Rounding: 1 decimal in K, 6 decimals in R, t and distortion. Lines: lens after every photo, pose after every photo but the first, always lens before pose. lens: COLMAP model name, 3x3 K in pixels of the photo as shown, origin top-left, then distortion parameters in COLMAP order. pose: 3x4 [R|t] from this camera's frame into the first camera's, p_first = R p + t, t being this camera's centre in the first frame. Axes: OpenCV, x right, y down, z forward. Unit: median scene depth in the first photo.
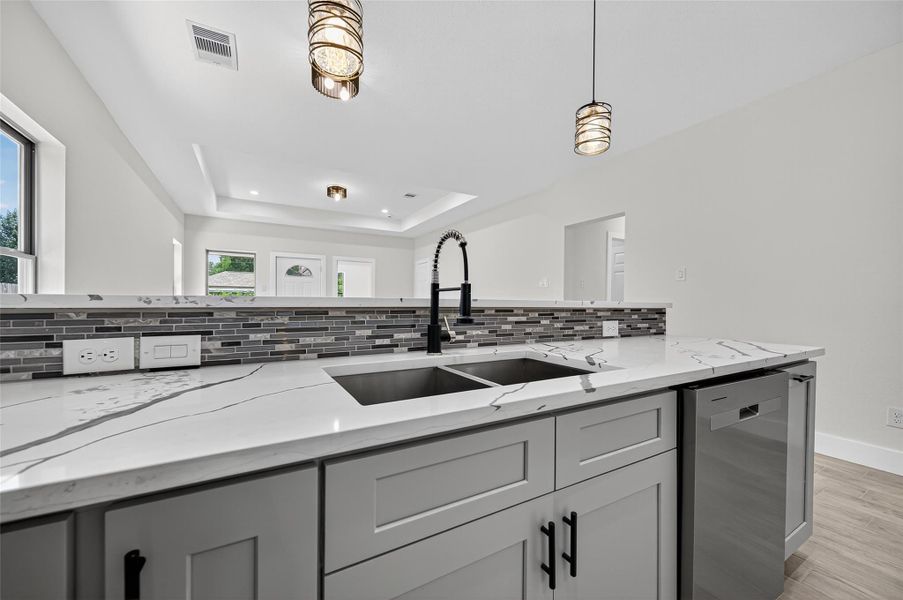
lens RADIAL K [[351.3, 0, 452.1], [0, 351.3, 302.9], [0, 0, 1]] dist [0.007820, -0.003001]
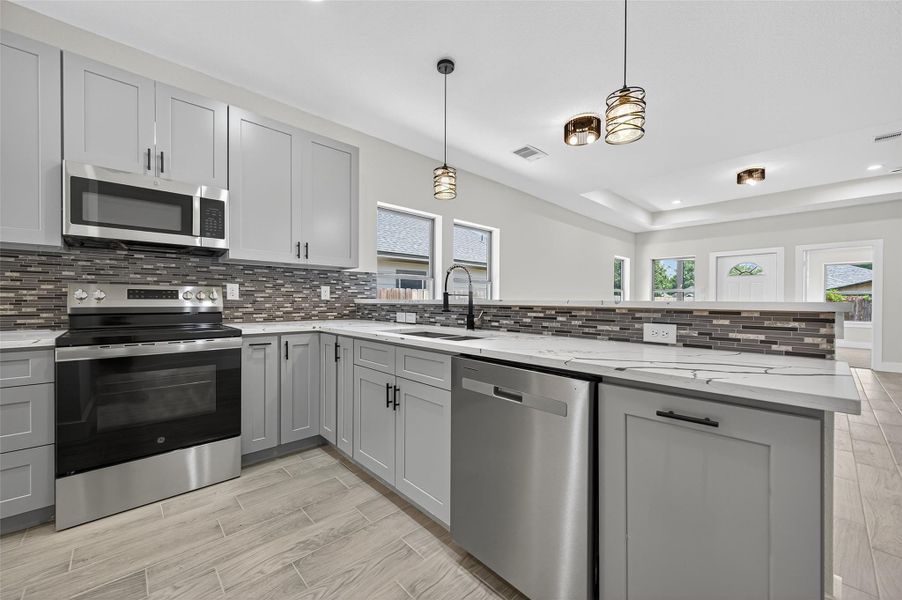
lens RADIAL K [[350.9, 0, 451.6], [0, 350.9, 302.9], [0, 0, 1]] dist [0.007820, -0.003001]
pose [[0.228362, -0.001201, -0.973575, 1.269802], [-0.005758, 0.999980, -0.002584, 0.006299], [0.973559, 0.006196, 0.228351, 0.361778]]
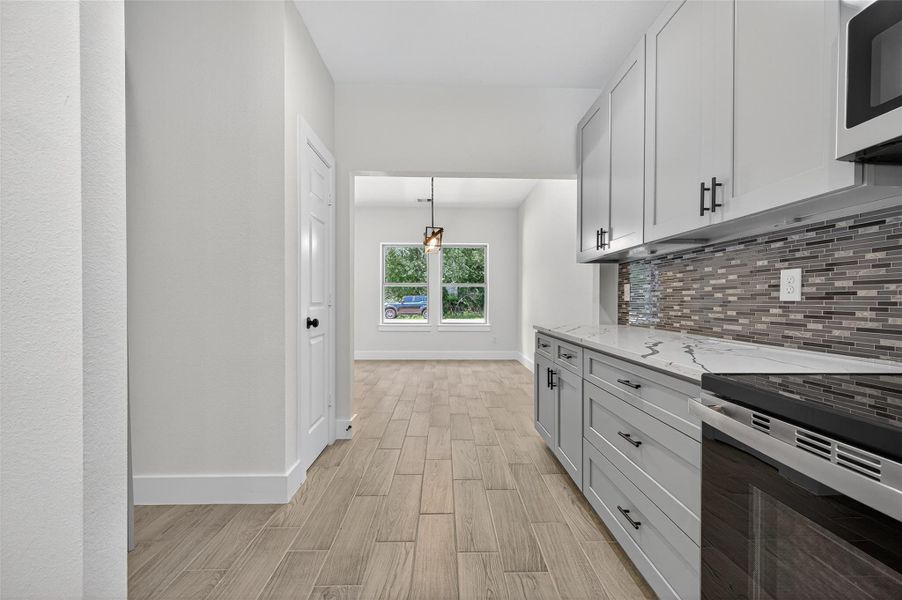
lens RADIAL K [[350.9, 0, 451.6], [0, 350.9, 302.9], [0, 0, 1]] dist [0.007820, -0.003001]
pose [[-0.876701, -0.013814, 0.480837, 0.117321], [-0.006722, 0.999842, 0.016468, -0.002602], [-0.480988, 0.011205, -0.876656, 0.138543]]
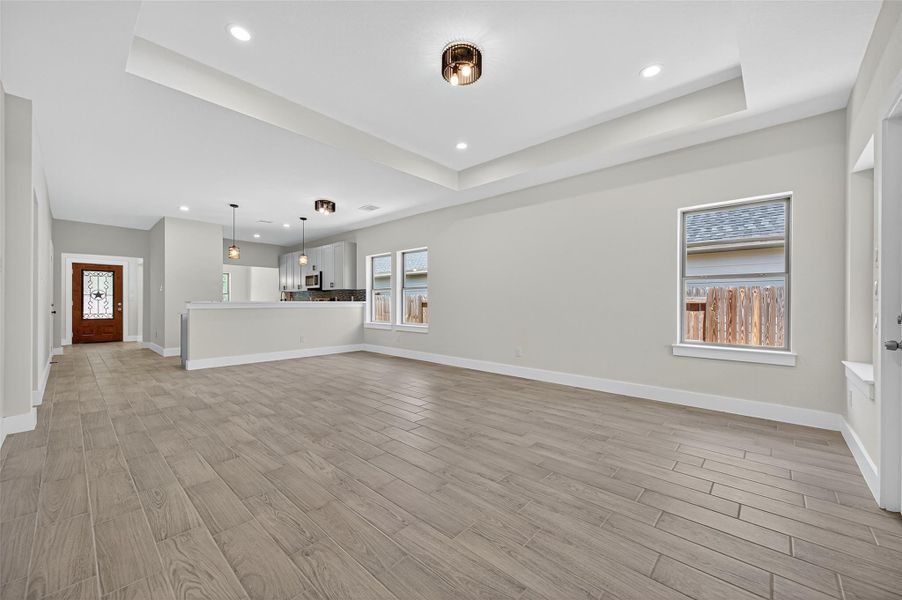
lens RADIAL K [[350.9, 0, 451.6], [0, 350.9, 302.9], [0, 0, 1]] dist [0.007820, -0.003001]
pose [[-0.953701, -0.011050, -0.300554, -0.671031], [-0.011755, 0.999931, 0.000536, -0.014742], [0.300527, 0.004044, -0.953765, 5.346880]]
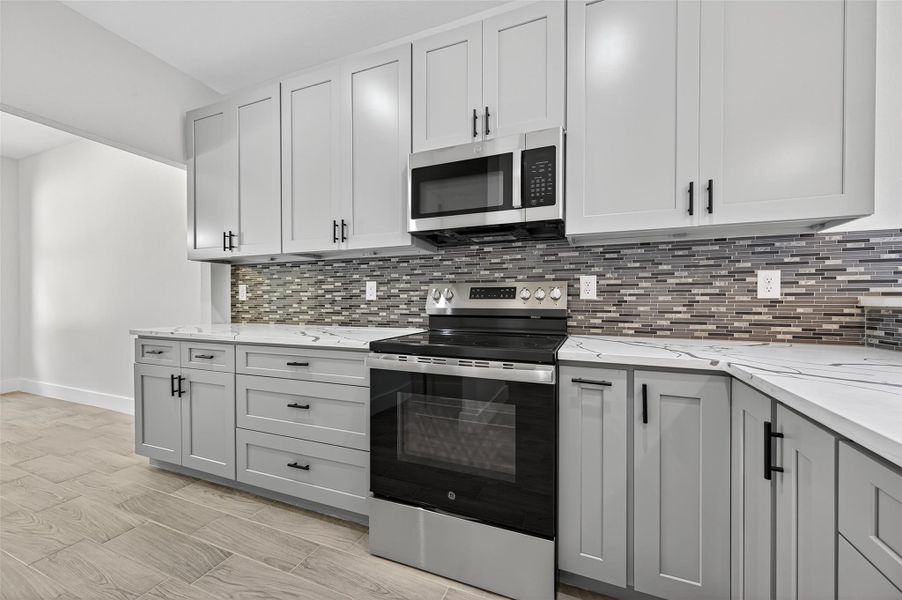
lens RADIAL K [[350.9, 0, 451.6], [0, 350.9, 302.9], [0, 0, 1]] dist [0.007820, -0.003001]
pose [[-0.790104, -0.001829, -0.612970, 0.431297], [-0.008372, 0.999934, 0.007807, -0.000983], [0.612915, 0.011300, -0.790068, 0.347016]]
